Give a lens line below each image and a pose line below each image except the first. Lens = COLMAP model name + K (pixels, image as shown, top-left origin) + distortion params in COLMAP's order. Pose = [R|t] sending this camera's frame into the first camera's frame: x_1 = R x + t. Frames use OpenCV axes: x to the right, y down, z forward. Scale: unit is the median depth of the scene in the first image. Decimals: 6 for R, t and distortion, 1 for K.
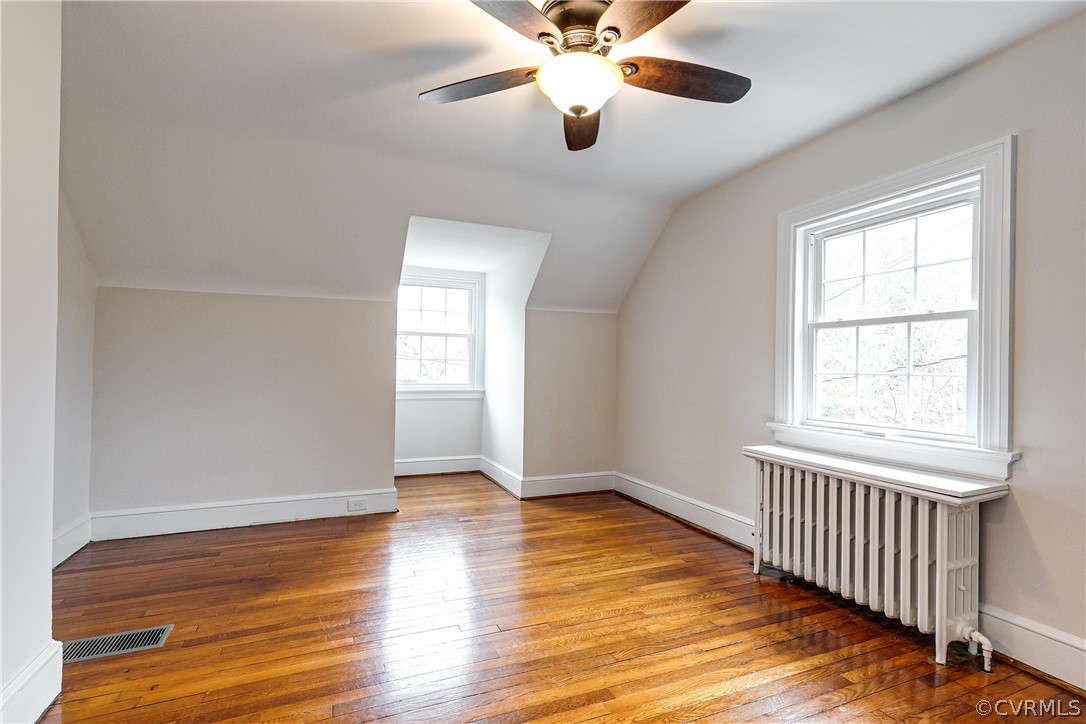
lens RADIAL K [[500.1, 0, 525.3], [0, 500.1, 370.8], [0, 0, 1]] dist [0.010823, -0.001413]
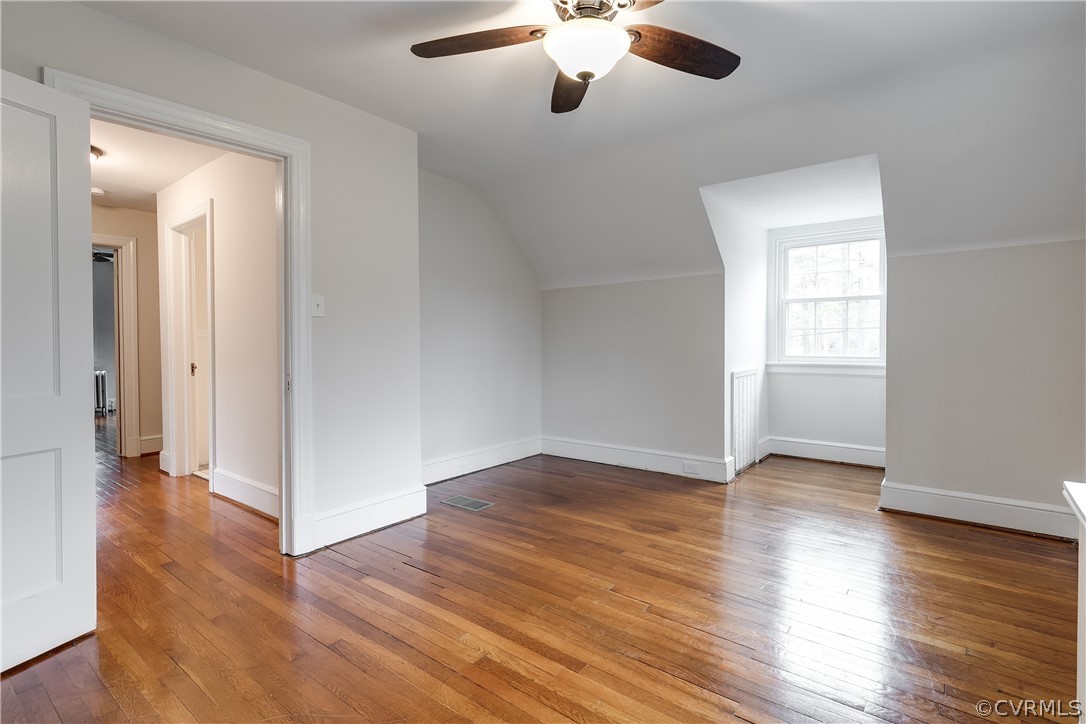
lens RADIAL K [[500.1, 0, 554.1], [0, 500.1, 351.1], [0, 0, 1]] dist [0.010823, -0.001413]
pose [[0.523180, 0.003497, -0.852215, 0.517624], [0.006270, 0.999949, 0.007952, 0.009444], [0.852199, -0.009504, 0.523131, 0.239788]]
